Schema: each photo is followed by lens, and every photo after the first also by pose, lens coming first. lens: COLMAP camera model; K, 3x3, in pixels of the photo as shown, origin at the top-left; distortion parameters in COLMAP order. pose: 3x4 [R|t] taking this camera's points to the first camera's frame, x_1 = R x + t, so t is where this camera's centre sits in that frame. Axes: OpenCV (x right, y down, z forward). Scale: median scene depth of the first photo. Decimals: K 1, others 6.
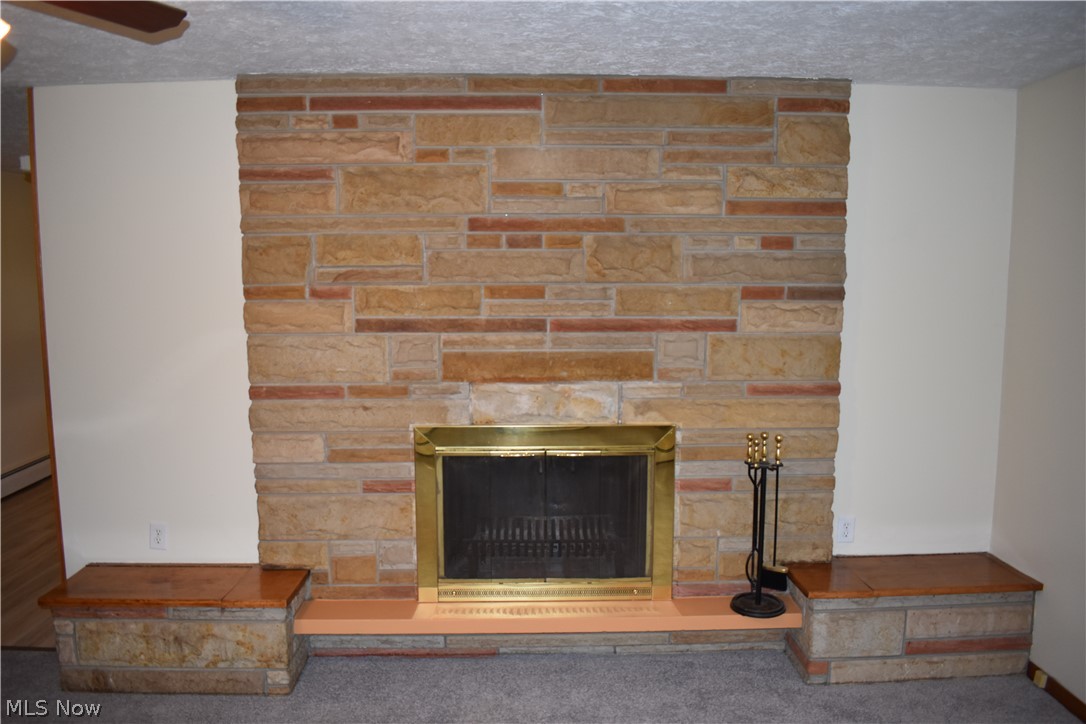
lens RADIAL K [[855.0, 0, 543.0], [0, 855.0, 362.0], [0, 0, 1]] dist [-0.090383, 0.010121]
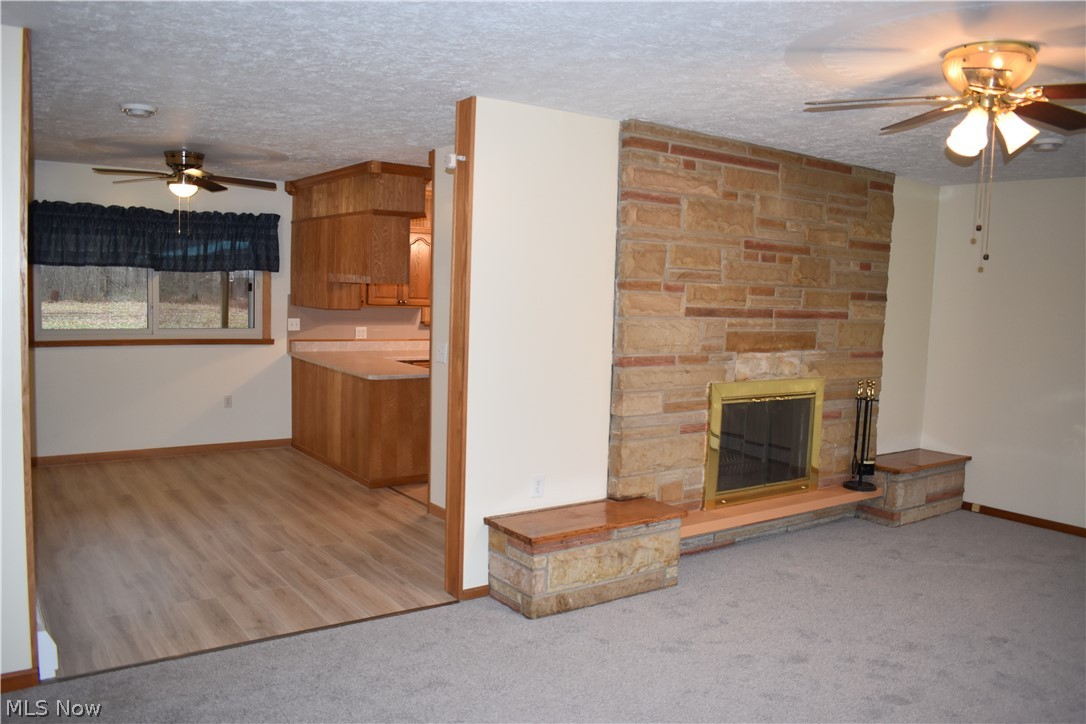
lens RADIAL K [[855.0, 0, 543.0], [0, 855.0, 362.0], [0, 0, 1]] dist [-0.090383, 0.010121]
pose [[0.826885, -0.018651, 0.562061, -1.194982], [0.028832, 0.999542, -0.009248, 0.045210], [-0.561631, 0.023852, 0.827044, -0.014478]]
